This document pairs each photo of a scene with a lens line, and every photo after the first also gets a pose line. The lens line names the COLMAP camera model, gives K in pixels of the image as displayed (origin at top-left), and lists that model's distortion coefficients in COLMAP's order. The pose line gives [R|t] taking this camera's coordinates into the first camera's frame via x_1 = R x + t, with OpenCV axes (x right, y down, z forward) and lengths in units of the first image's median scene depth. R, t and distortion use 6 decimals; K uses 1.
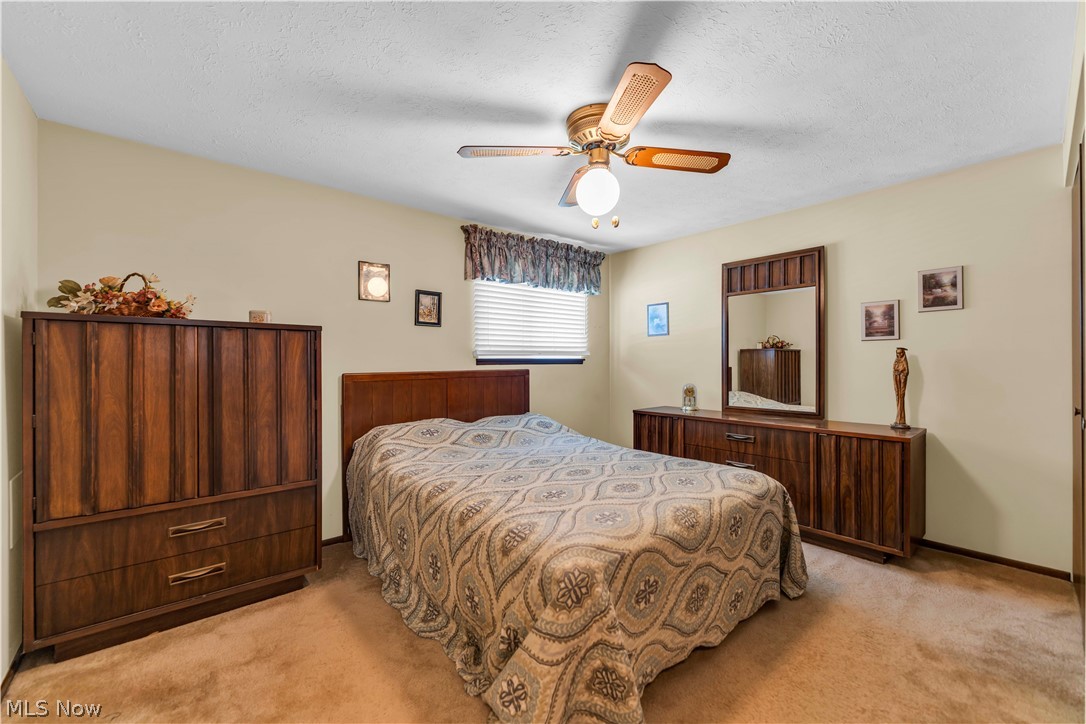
lens RADIAL K [[428.3, 0, 546.7], [0, 428.3, 361.3], [0, 0, 1]] dist [0.000764, -0.000119]
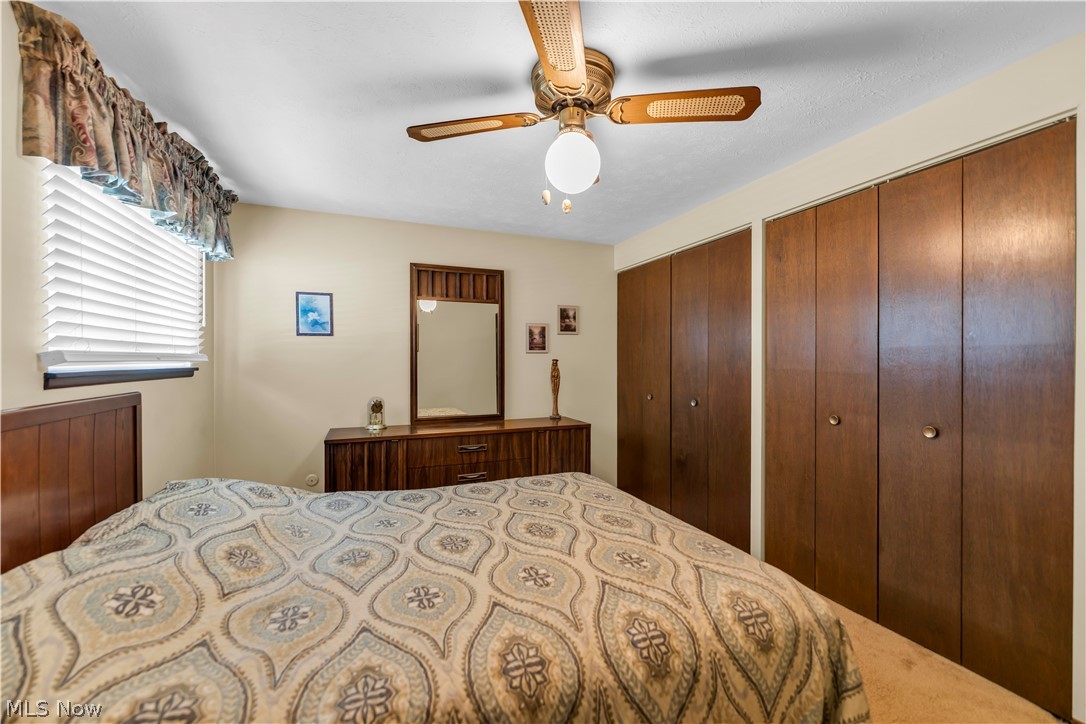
lens RADIAL K [[428.3, 0, 546.7], [0, 428.3, 361.3], [0, 0, 1]] dist [0.000764, -0.000119]
pose [[0.332285, 0.005531, 0.943163, -0.417179], [-0.001045, 0.999984, -0.005496, -0.016220], [-0.943179, 0.000840, 0.332285, 0.509003]]
